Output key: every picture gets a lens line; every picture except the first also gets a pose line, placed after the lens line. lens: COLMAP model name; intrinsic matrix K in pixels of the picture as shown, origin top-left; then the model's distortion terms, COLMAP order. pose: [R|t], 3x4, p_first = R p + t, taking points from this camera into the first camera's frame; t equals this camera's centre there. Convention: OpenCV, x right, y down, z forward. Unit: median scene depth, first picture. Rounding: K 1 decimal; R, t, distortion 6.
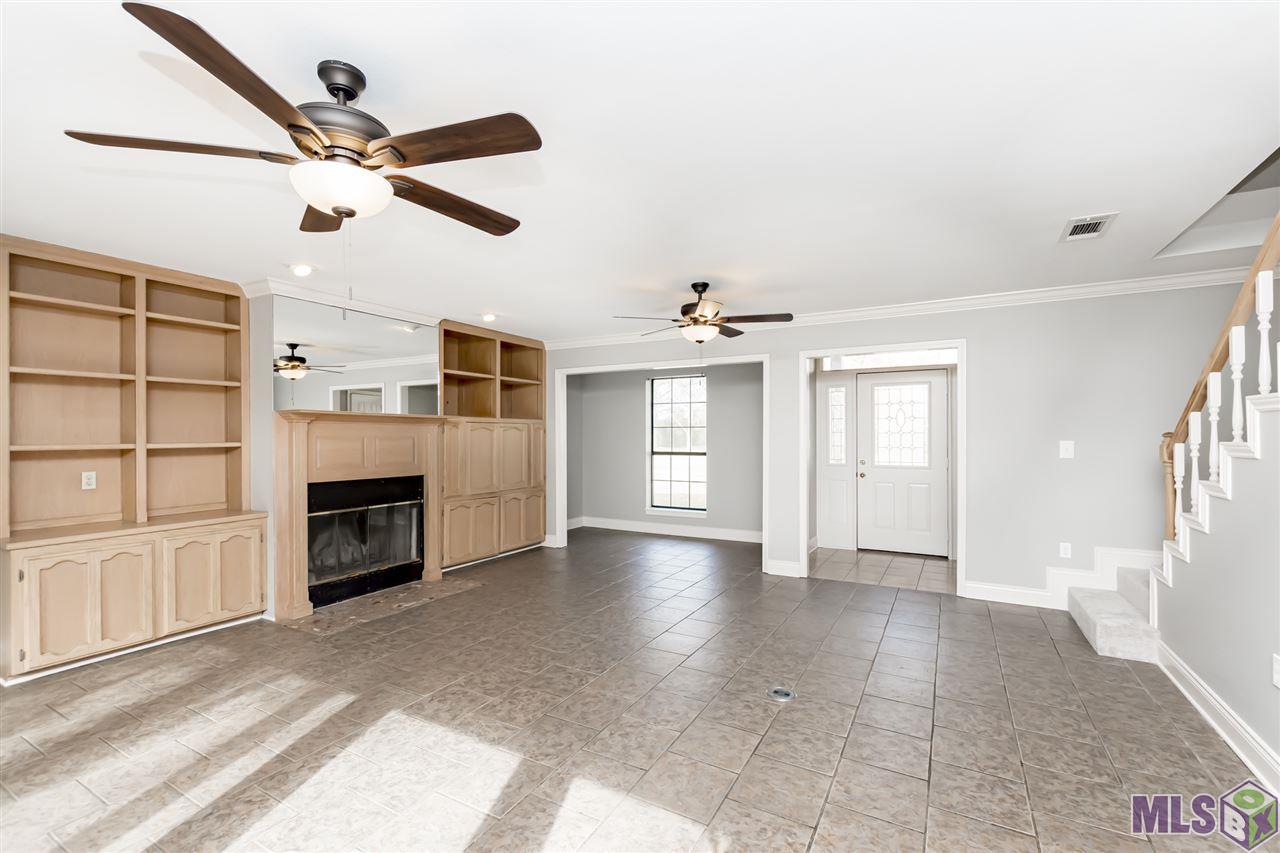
lens RADIAL K [[550.9, 0, 641.2], [0, 550.9, 432.8], [0, 0, 1]] dist [-0.009703, -0.000354]
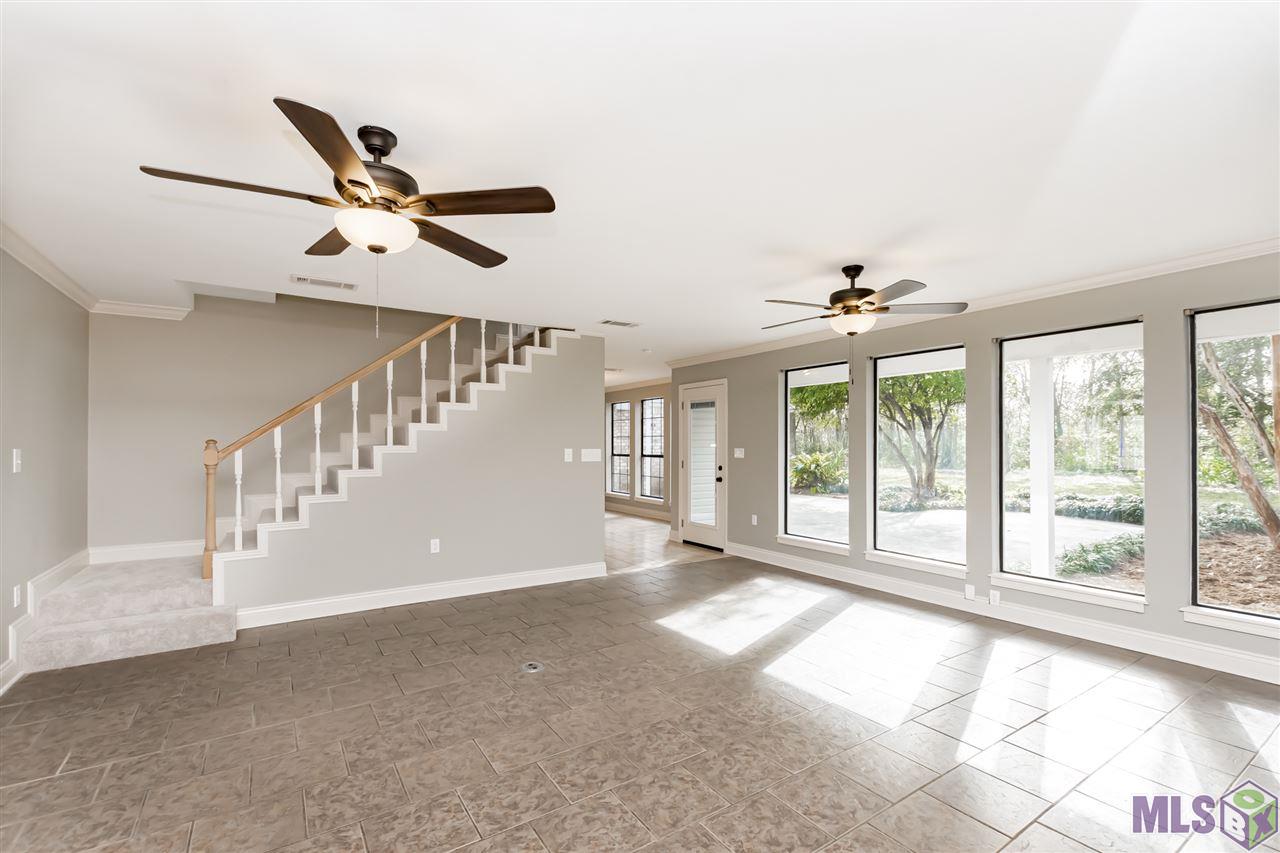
lens RADIAL K [[524.7, 0, 620.7], [0, 524.7, 444.6], [0, 0, 1]] dist [0.002319, 0.000048]
pose [[-0.860682, -0.000173, 0.509142, -0.468639], [-0.002090, 0.999993, -0.003193, 0.012724], [-0.509138, -0.003812, -0.860676, 1.876182]]
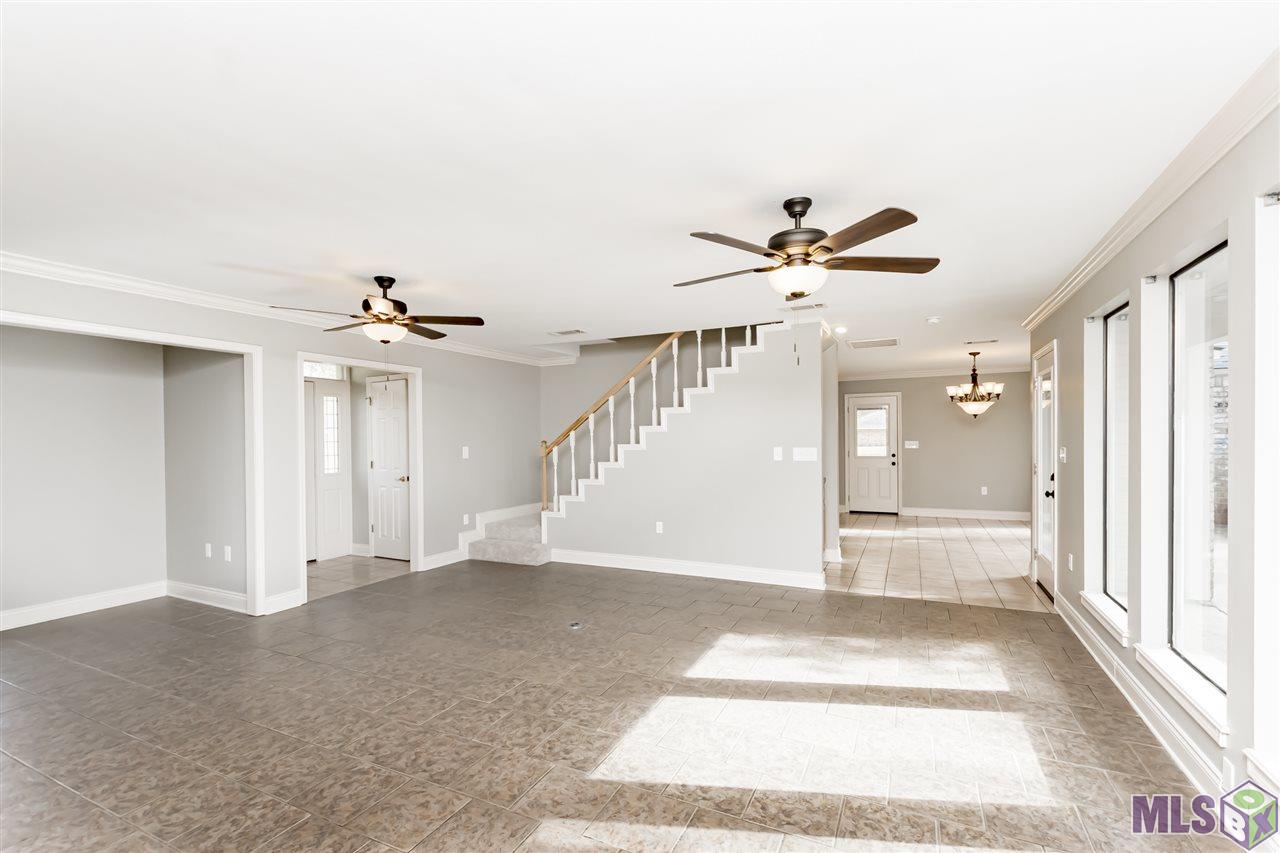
lens RADIAL K [[549.4, 0, 661.5], [0, 549.4, 448.3], [0, 0, 1]] dist [0.017858, -0.000039]
pose [[-0.056501, -0.020512, 0.998192, -1.198984], [0.005773, 0.999766, 0.020871, -0.015397], [-0.998386, 0.006942, -0.056370, 0.861692]]
